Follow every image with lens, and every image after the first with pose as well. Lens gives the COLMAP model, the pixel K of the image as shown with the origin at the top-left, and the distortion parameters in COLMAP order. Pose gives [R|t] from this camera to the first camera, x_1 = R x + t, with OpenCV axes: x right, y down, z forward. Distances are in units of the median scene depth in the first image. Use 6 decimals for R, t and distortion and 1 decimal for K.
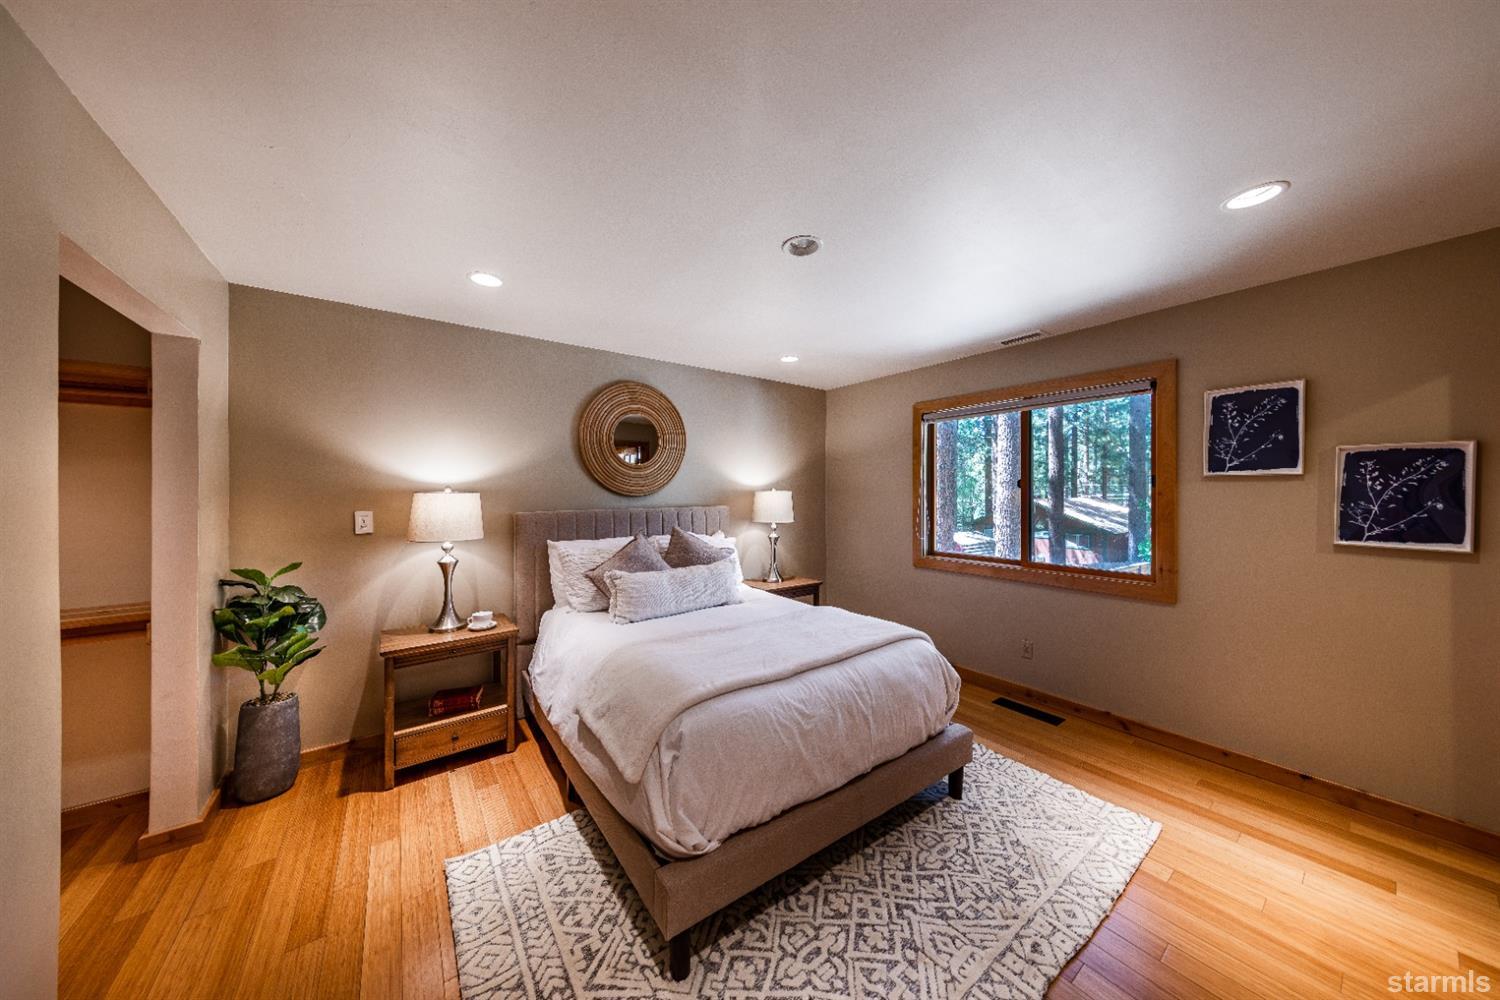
lens RADIAL K [[478.5, 0, 750.0], [0, 478.5, 500.0], [0, 0, 1]] dist [-0.000871, -0.000060]
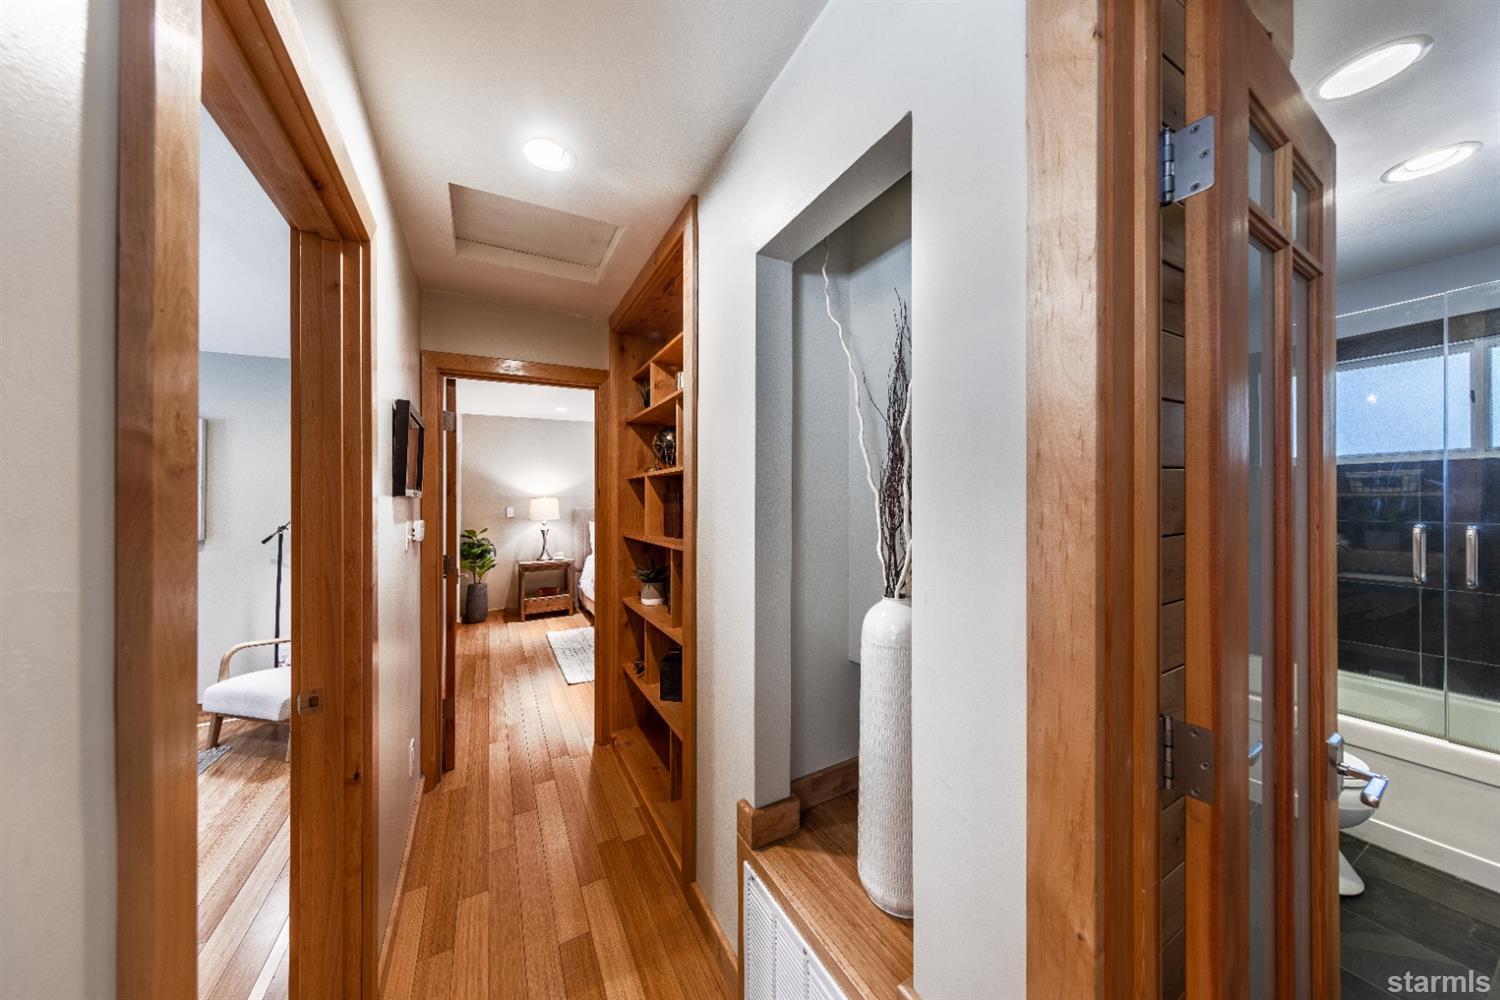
lens RADIAL K [[478.5, 0, 750.0], [0, 478.5, 500.0], [0, 0, 1]] dist [-0.000871, -0.000060]
pose [[0.990339, -0.003973, -0.138607, 0.689272], [0.003967, 0.999992, -0.000319, -0.006387], [0.138607, -0.000234, 0.990347, -1.182925]]
